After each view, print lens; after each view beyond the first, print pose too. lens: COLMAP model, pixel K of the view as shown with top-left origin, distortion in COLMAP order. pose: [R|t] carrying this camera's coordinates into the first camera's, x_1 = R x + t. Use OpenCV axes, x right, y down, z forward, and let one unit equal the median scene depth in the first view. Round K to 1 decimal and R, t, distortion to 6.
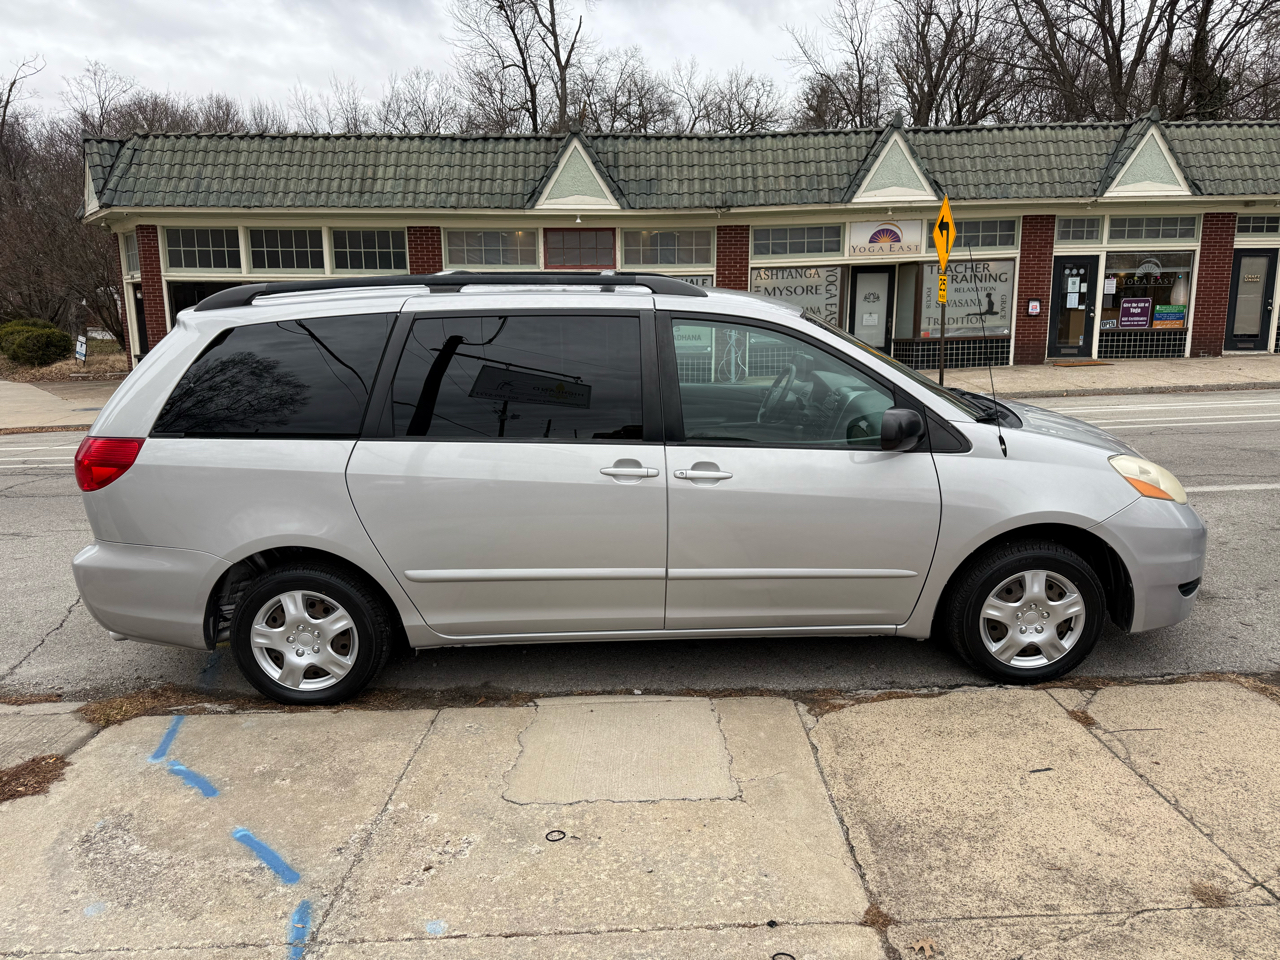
lens RADIAL K [[899.8, 0, 658.9], [0, 899.8, 482.0], [0, 0, 1]] dist [0.041488, -0.059458]
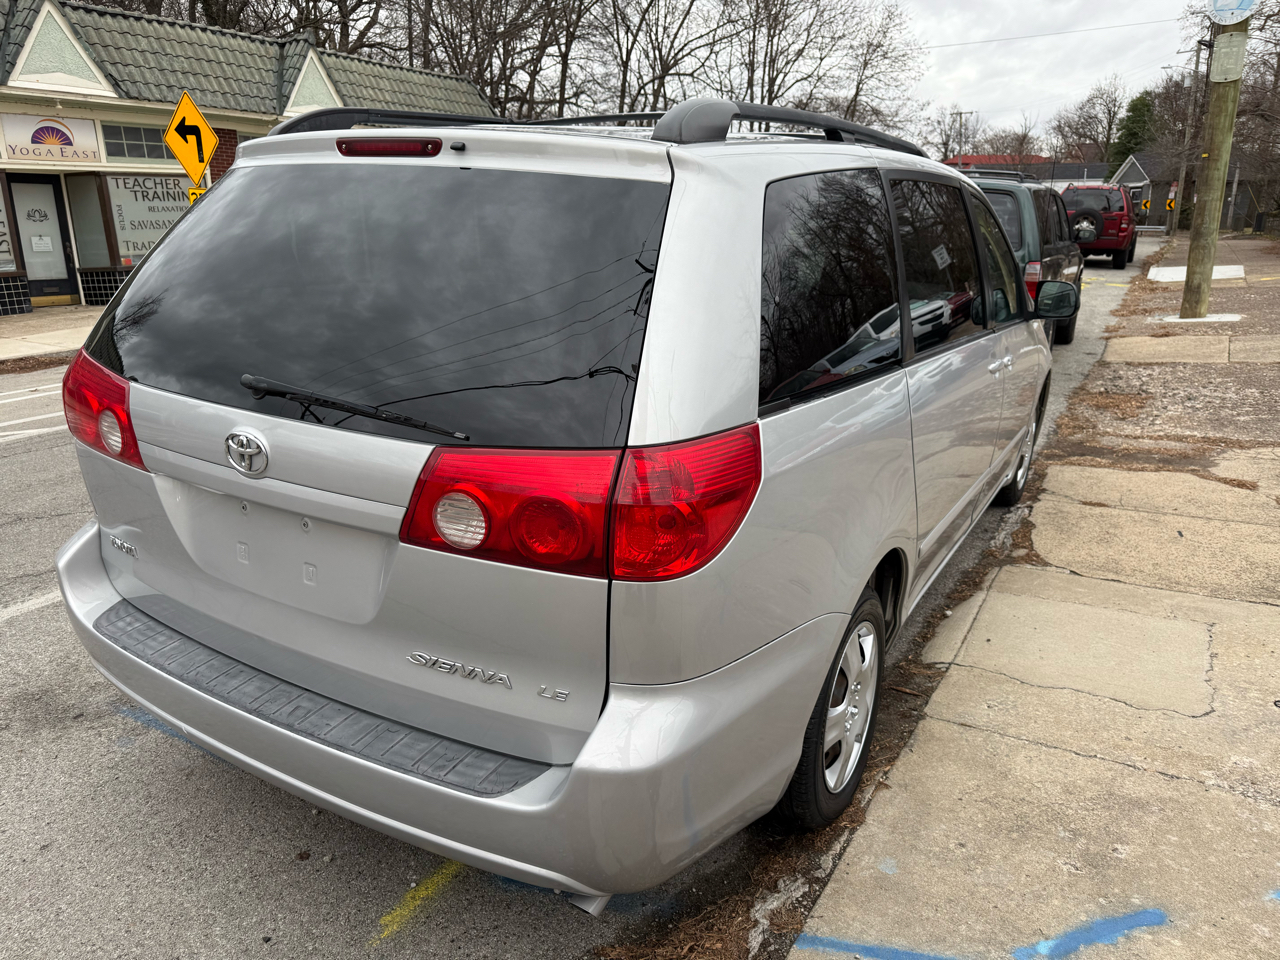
lens RADIAL K [[900.2, 0, 640.0], [0, 900.2, 480.0], [0, 0, 1]] dist [-0.001617, 0.001171]
pose [[0.524836, -0.221706, 0.821823, -0.197994], [0.164266, 0.973716, 0.157778, -0.020313], [-0.835203, 0.052190, 0.547460, 0.163467]]
